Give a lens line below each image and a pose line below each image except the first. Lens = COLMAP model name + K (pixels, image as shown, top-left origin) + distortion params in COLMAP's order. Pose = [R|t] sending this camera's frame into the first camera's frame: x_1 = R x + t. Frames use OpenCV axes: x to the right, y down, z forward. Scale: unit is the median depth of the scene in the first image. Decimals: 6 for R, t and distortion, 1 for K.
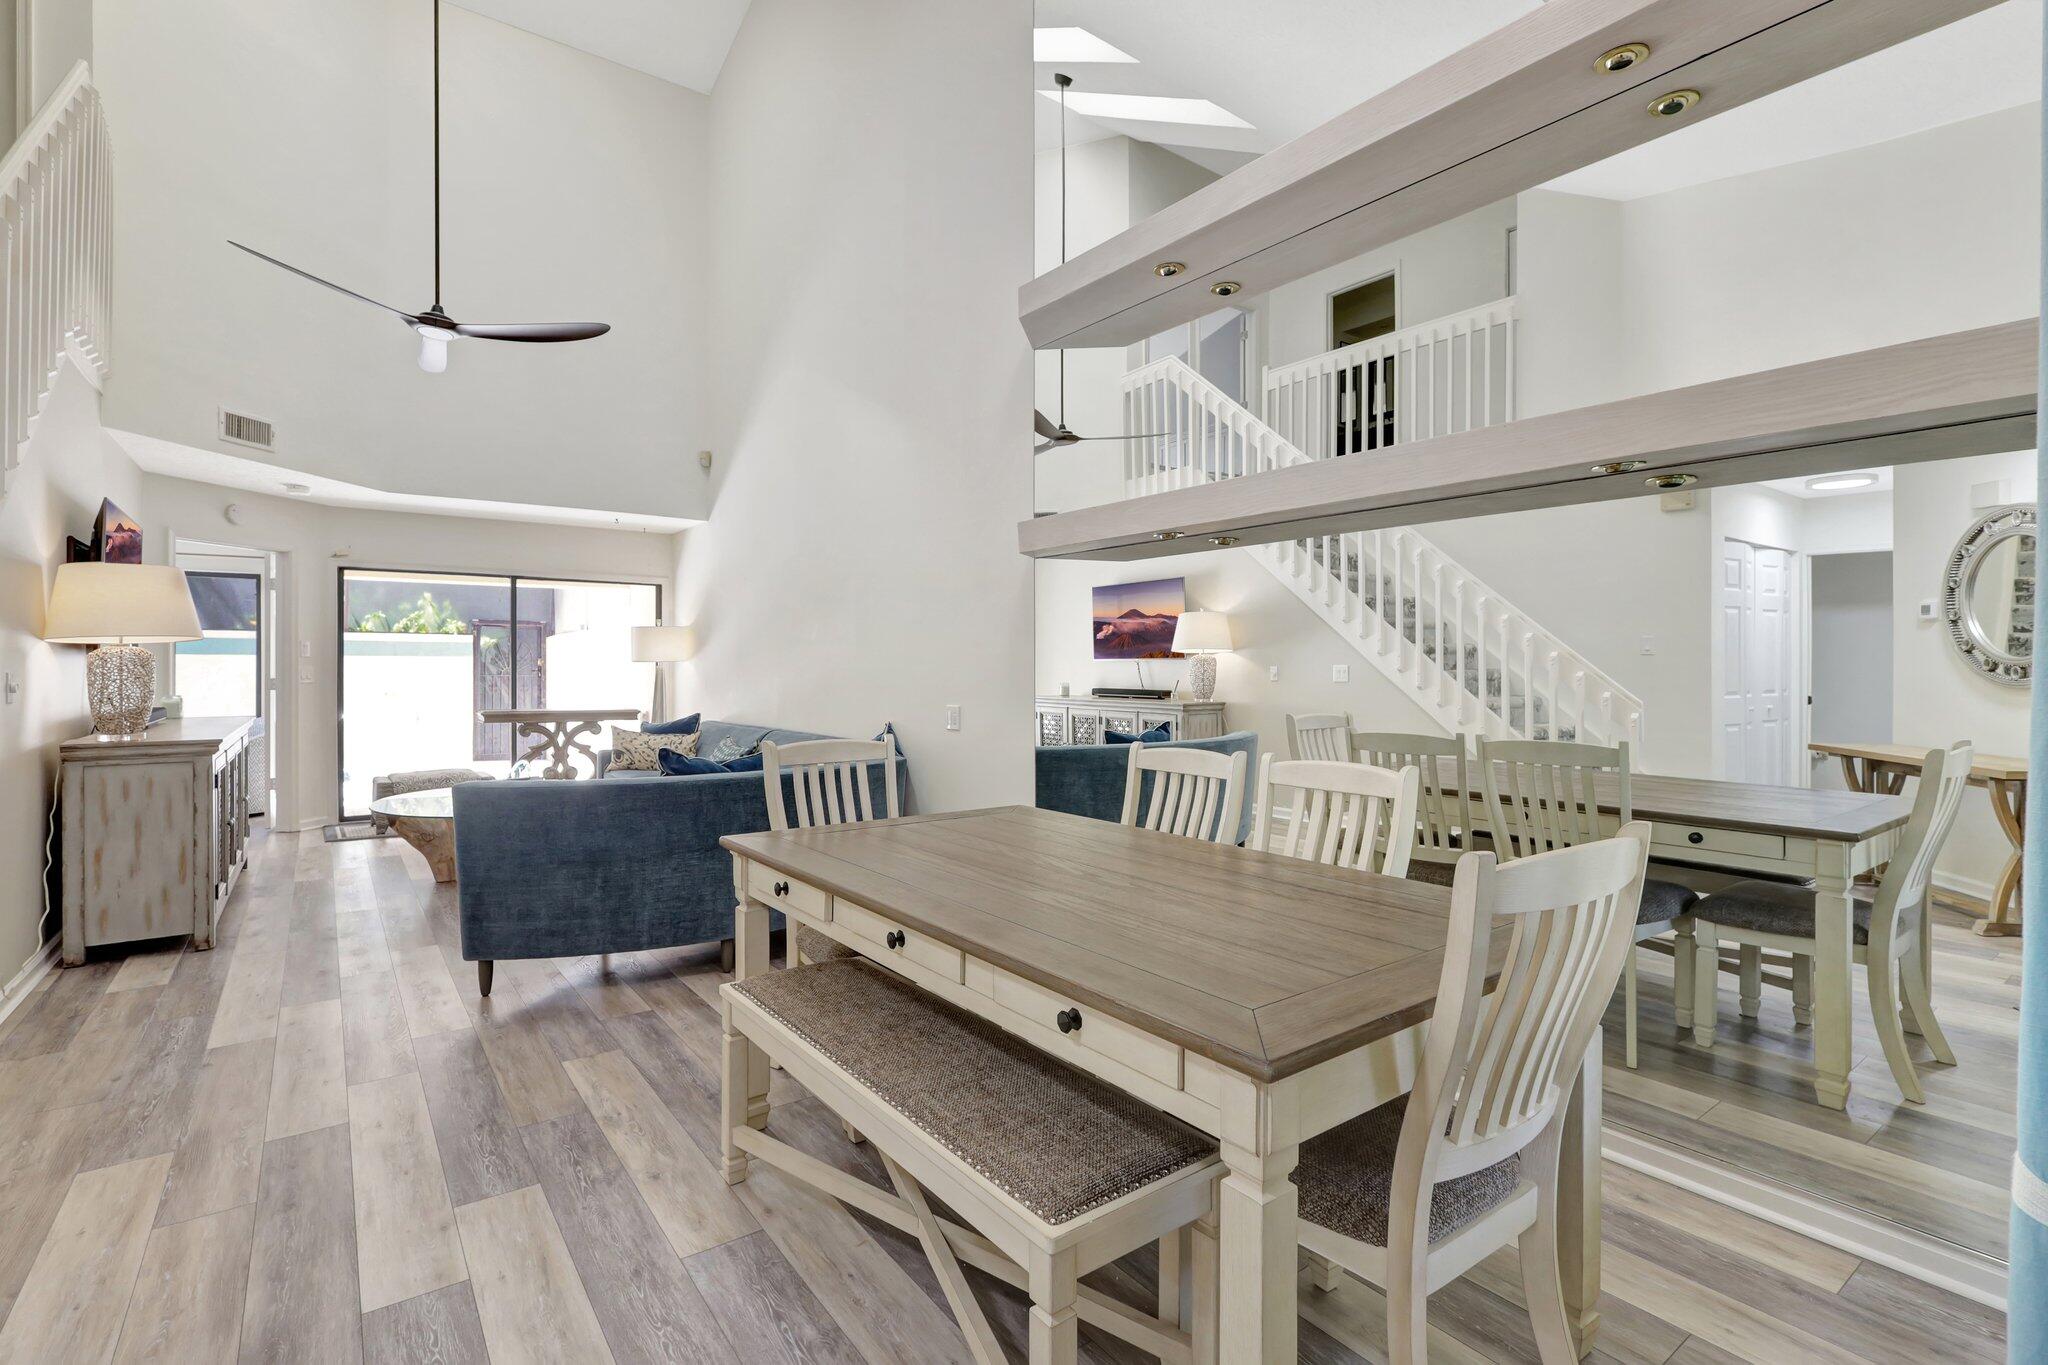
lens RADIAL K [[948.4, 0, 1018.3], [0, 948.4, 657.7], [0, 0, 1]] dist [0.000269, 0.000464]
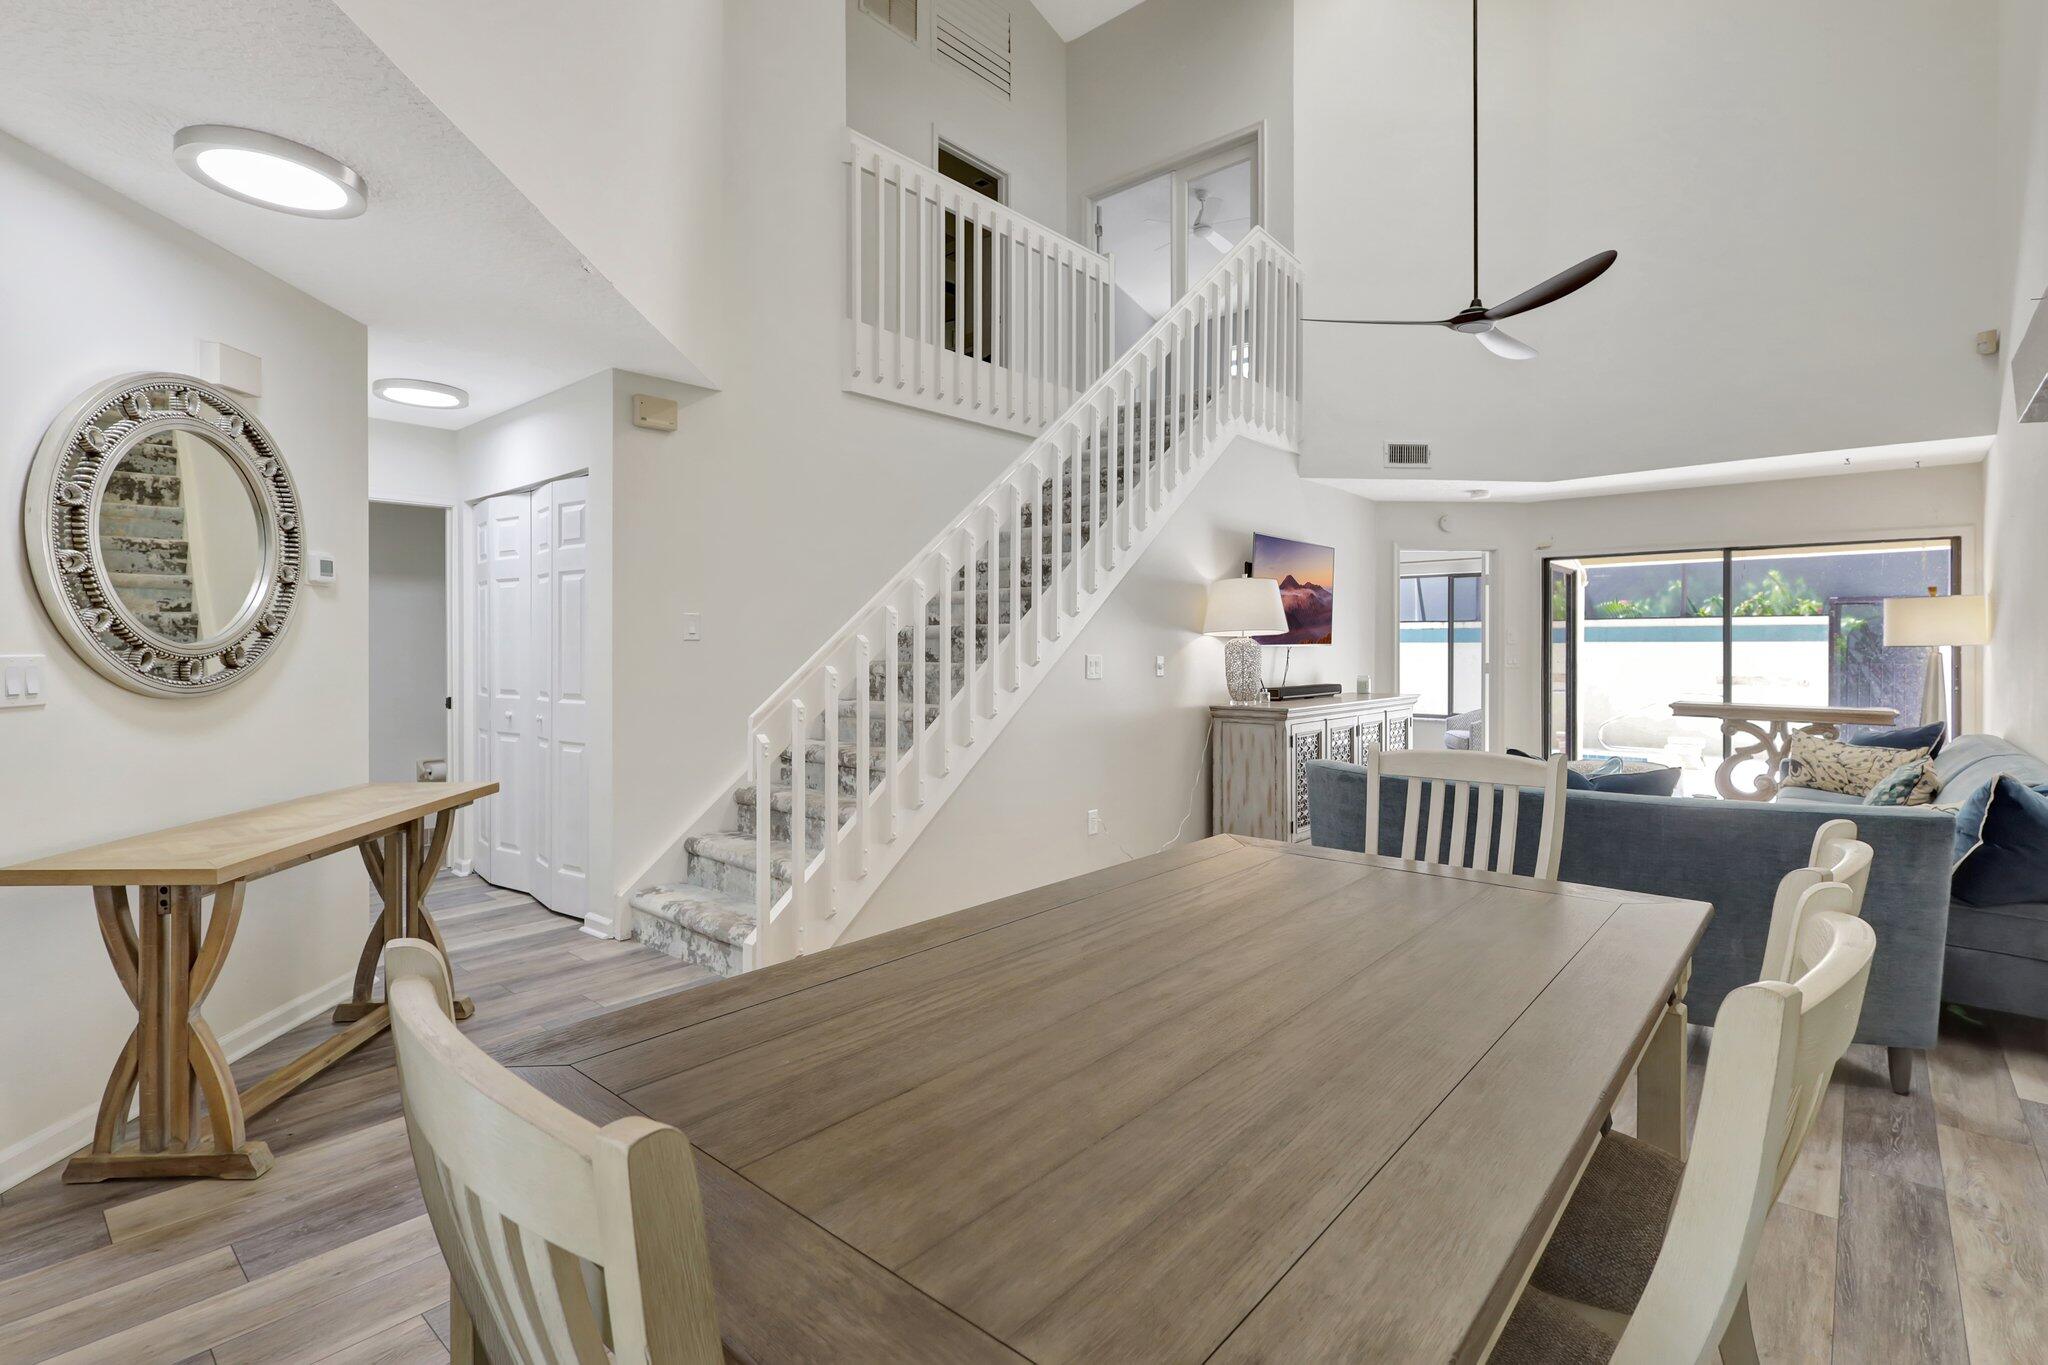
lens RADIAL K [[959.7, 0, 1031.7], [0, 959.7, 647.4], [0, 0, 1]] dist [-0.001069, 0.000083]
pose [[0.219691, -0.002068, -0.975567, 0.435277], [0.006984, 0.999975, -0.000547, 0.000268], [0.975544, -0.006693, 0.219700, 0.450921]]
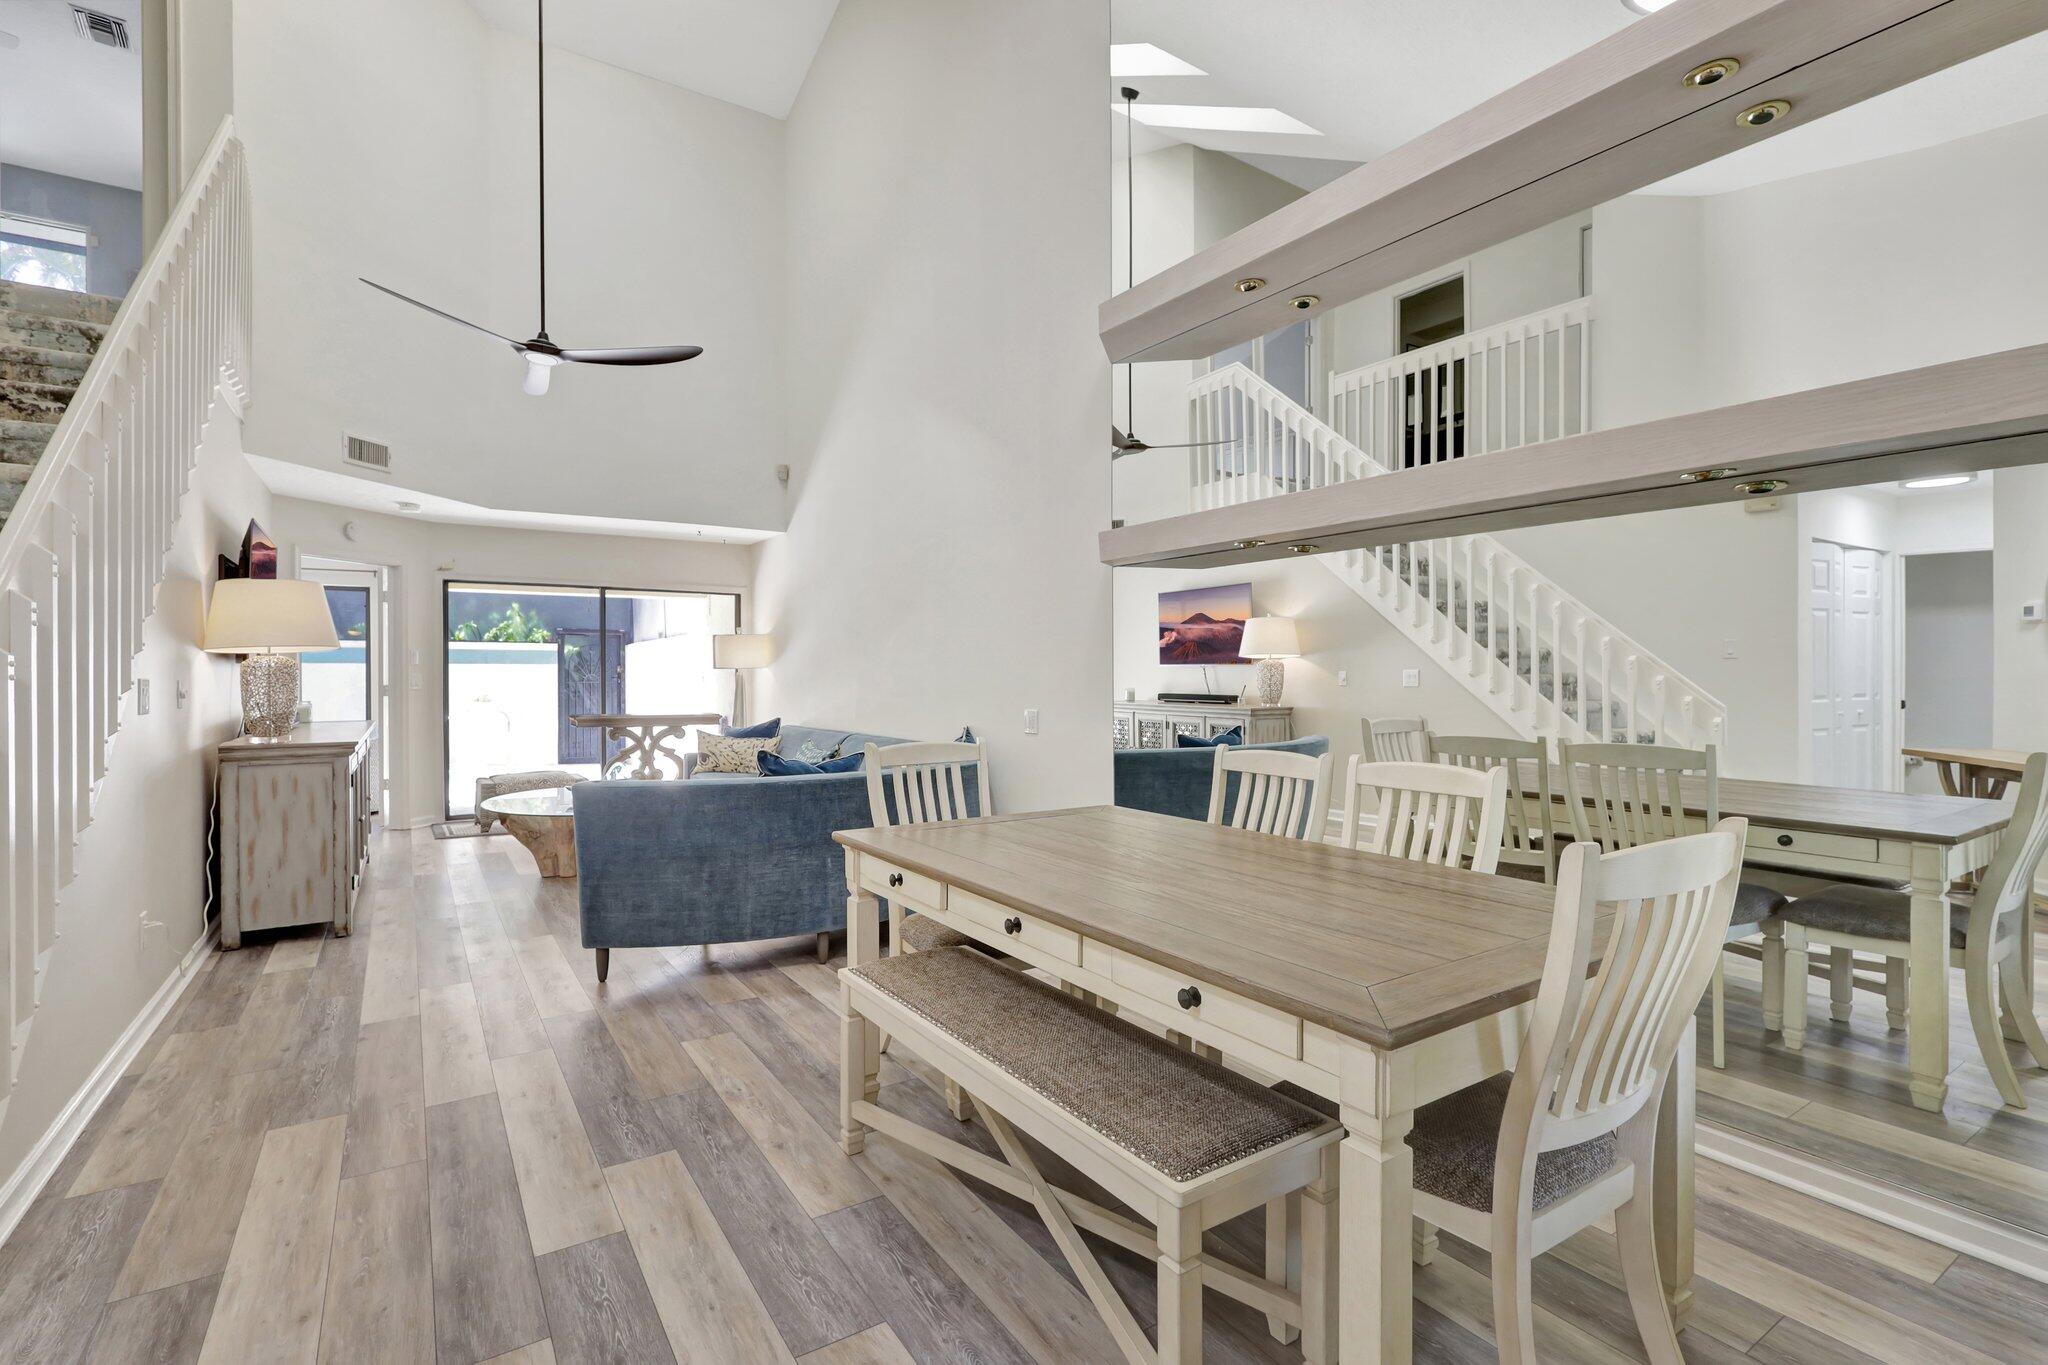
lens RADIAL K [[944.4, 0, 1021.8], [0, 944.4, 666.7], [0, 0, 1]] dist [-0.000621, 0.000807]
pose [[0.998468, -0.003159, -0.055238, -0.031365], [0.003346, 0.999989, 0.003299, -0.000052], [0.055227, -0.003479, 0.998468, -0.035819]]
